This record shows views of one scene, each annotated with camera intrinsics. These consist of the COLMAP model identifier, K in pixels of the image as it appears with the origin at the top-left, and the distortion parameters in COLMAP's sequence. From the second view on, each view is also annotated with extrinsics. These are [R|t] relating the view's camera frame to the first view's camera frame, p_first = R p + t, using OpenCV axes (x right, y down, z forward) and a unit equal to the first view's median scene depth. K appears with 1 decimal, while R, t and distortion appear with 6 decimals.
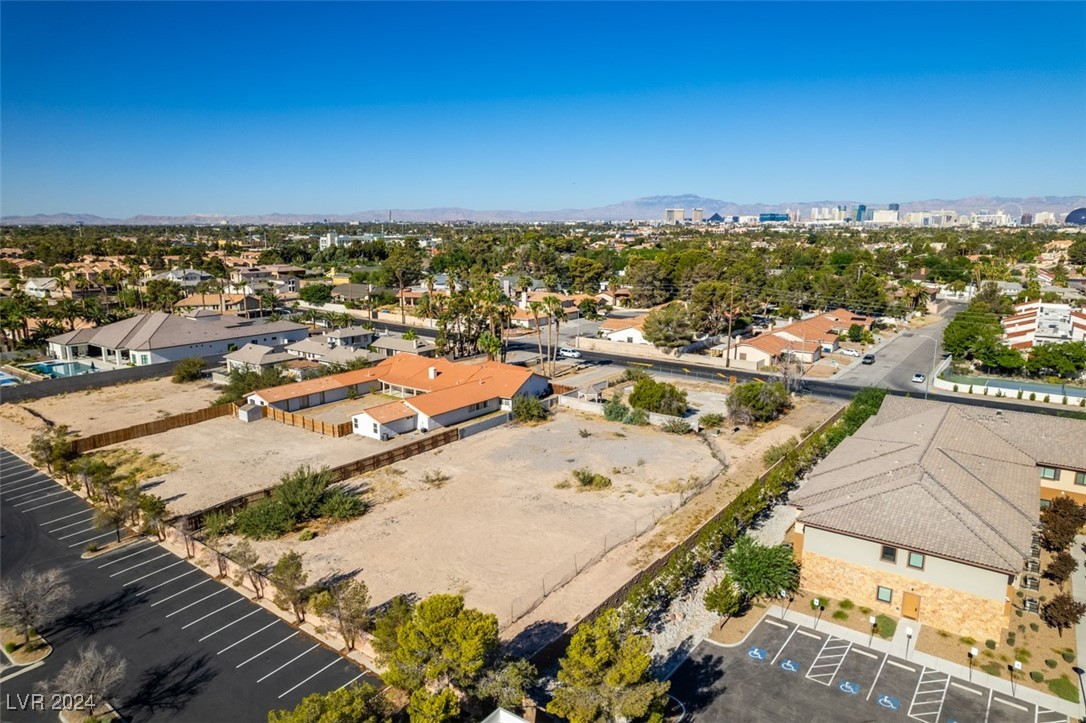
lens RADIAL K [[693.8, 0, 545.0], [0, 693.8, 365.3], [0, 0, 1]] dist [-0.076934, 0.069947]
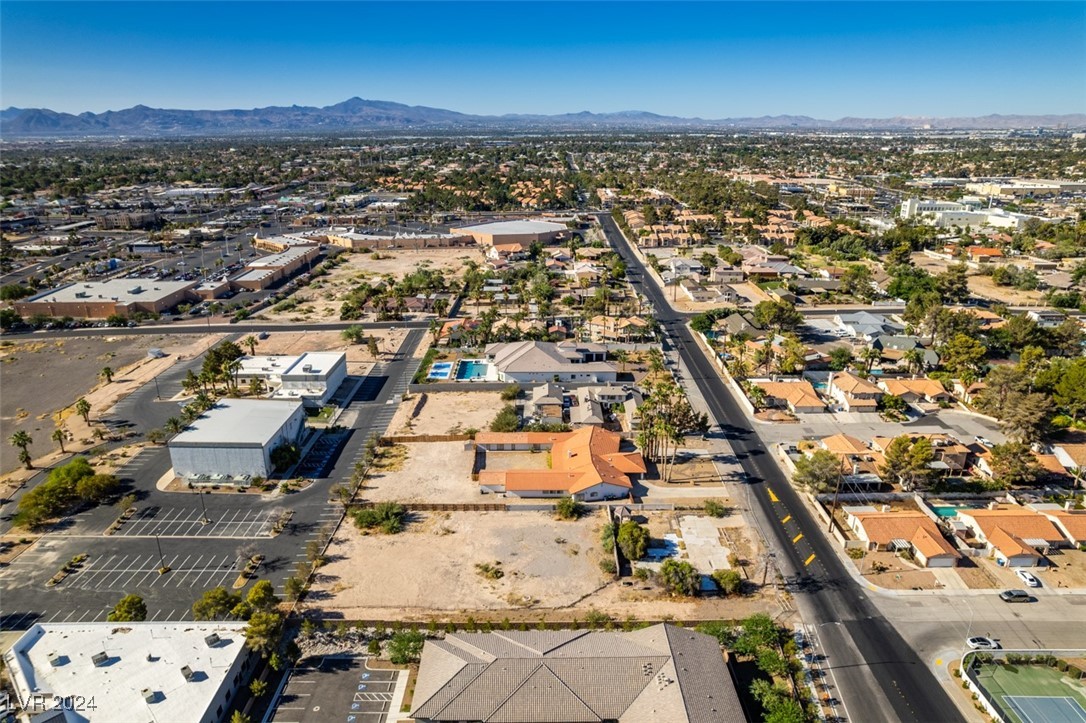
lens RADIAL K [[693.8, 0, 545.0], [0, 693.8, 365.3], [0, 0, 1]] dist [-0.076934, 0.069947]
pose [[0.600452, 0.261101, -0.755833, 0.989418], [-0.156228, 0.965282, 0.209343, -0.534839], [0.784251, -0.007618, 0.620397, 0.031273]]
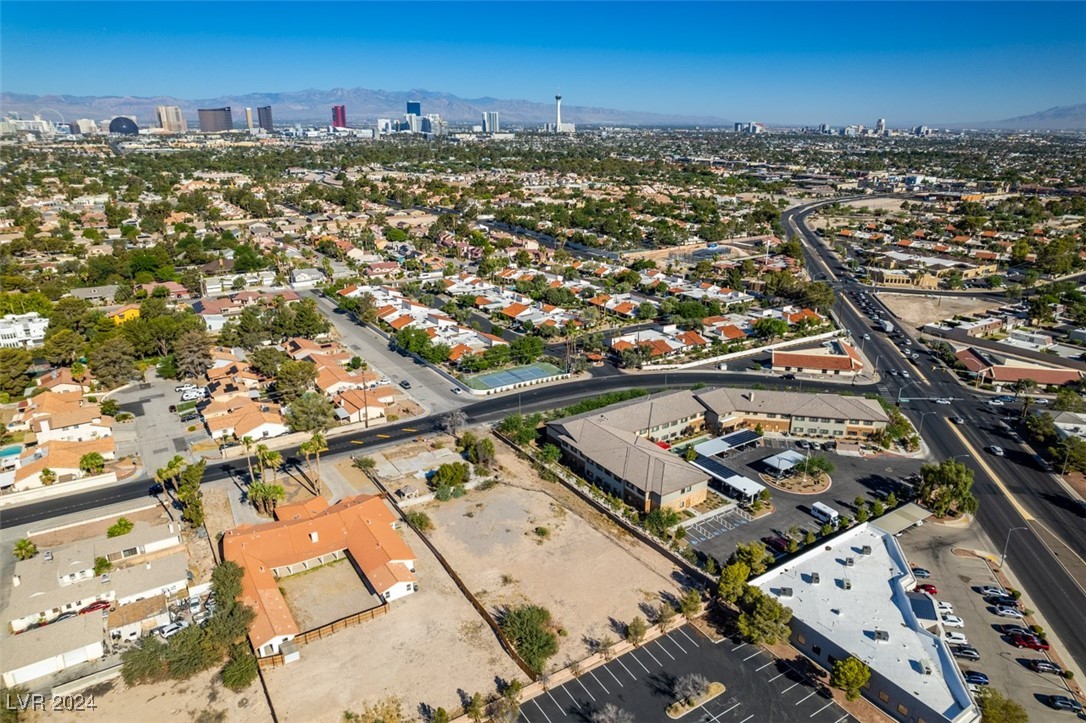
lens RADIAL K [[693.8, 0, 545.0], [0, 693.8, 365.3], [0, 0, 1]] dist [-0.076934, 0.069947]
pose [[0.354263, -0.307324, 0.883204, -1.079158], [0.183208, 0.948963, 0.256719, -0.553080], [-0.917024, 0.070864, 0.392487, 0.174504]]
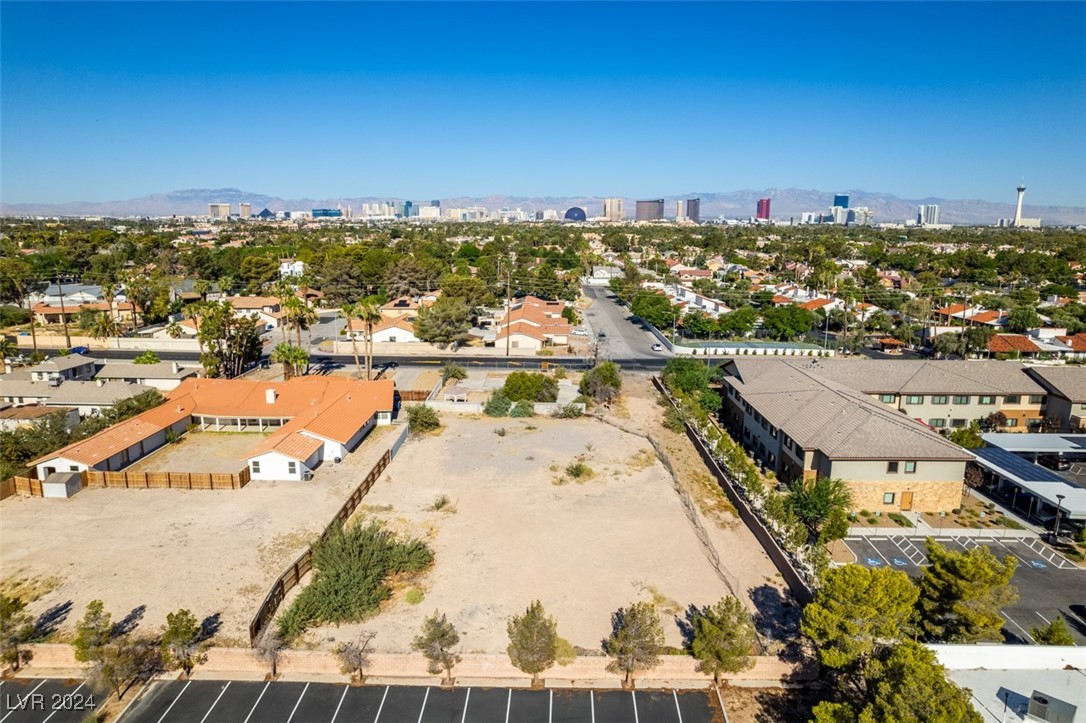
lens RADIAL K [[693.8, 0, 545.0], [0, 693.8, 365.3], [0, 0, 1]] dist [-0.076934, 0.069947]
pose [[0.811944, -0.111870, 0.572915, -0.406635], [0.108284, 0.993295, 0.040493, -0.026604], [-0.573603, 0.029159, 0.818614, 0.142446]]
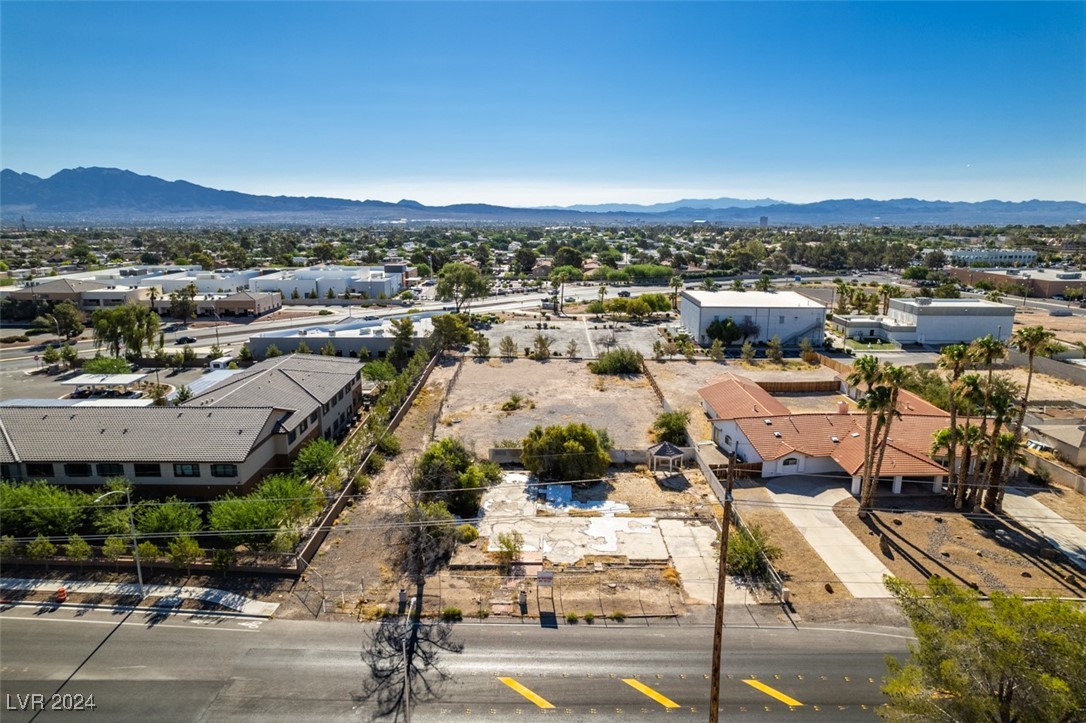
lens RADIAL K [[693.8, 0, 545.0], [0, 693.8, 365.3], [0, 0, 1]] dist [-0.076934, 0.069947]
pose [[-0.802300, 0.127121, -0.583228, 0.593603], [-0.119996, 0.922768, 0.366197, -0.300583], [0.584735, 0.363785, -0.725083, 1.489245]]
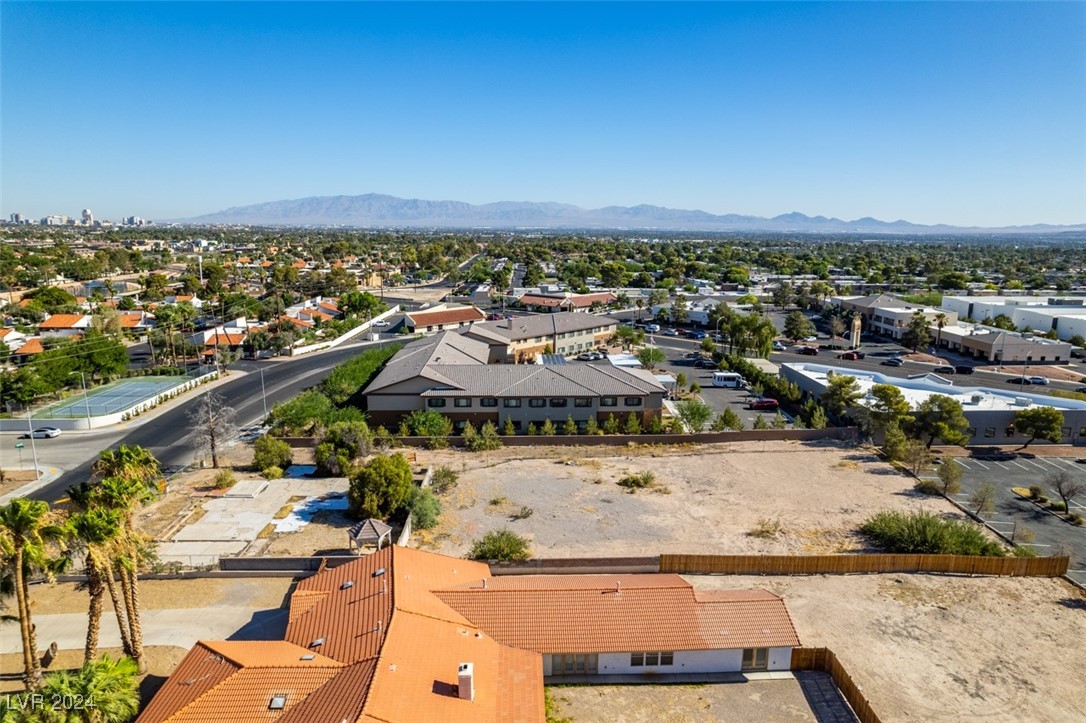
lens RADIAL K [[693.8, 0, 545.0], [0, 693.8, 365.3], [0, 0, 1]] dist [-0.076934, 0.069947]
pose [[-0.622006, -0.158224, 0.766859, -0.469641], [0.147760, 0.938056, 0.313396, -0.263421], [-0.768944, 0.308245, -0.560098, 1.236711]]
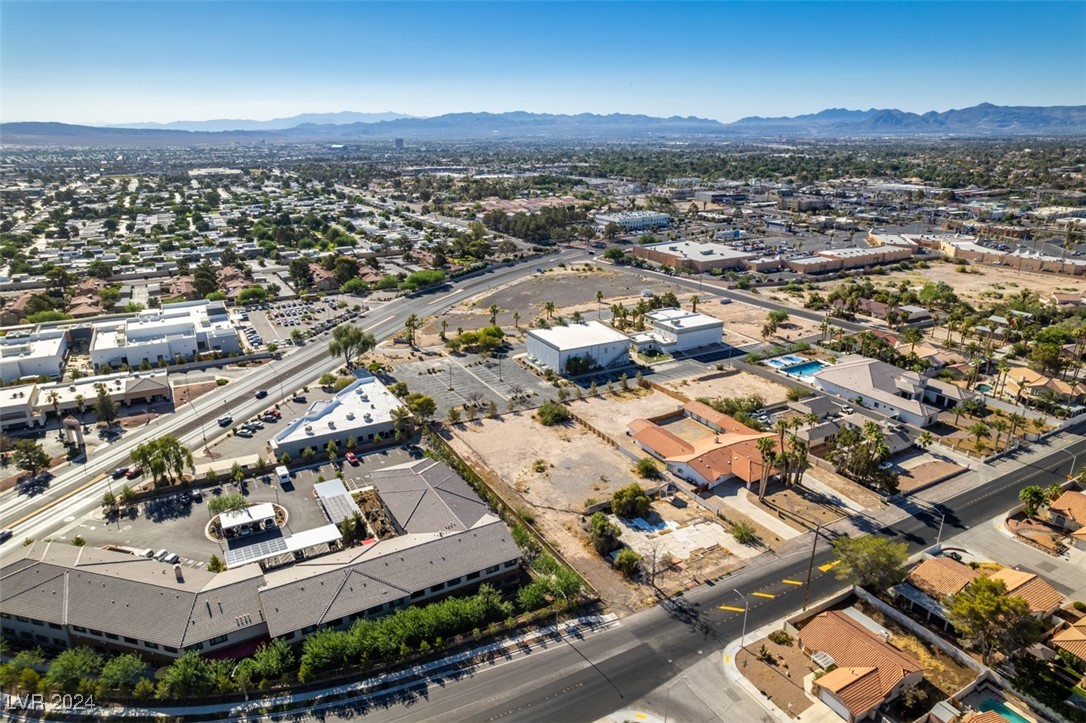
lens RADIAL K [[693.8, 0, 545.0], [0, 693.8, 365.3], [0, 0, 1]] dist [-0.076934, 0.069947]
pose [[-0.404071, 0.300710, -0.863886, 1.410328], [-0.179832, 0.899874, 0.397351, -0.756901], [0.896876, 0.315912, -0.309536, 1.202843]]
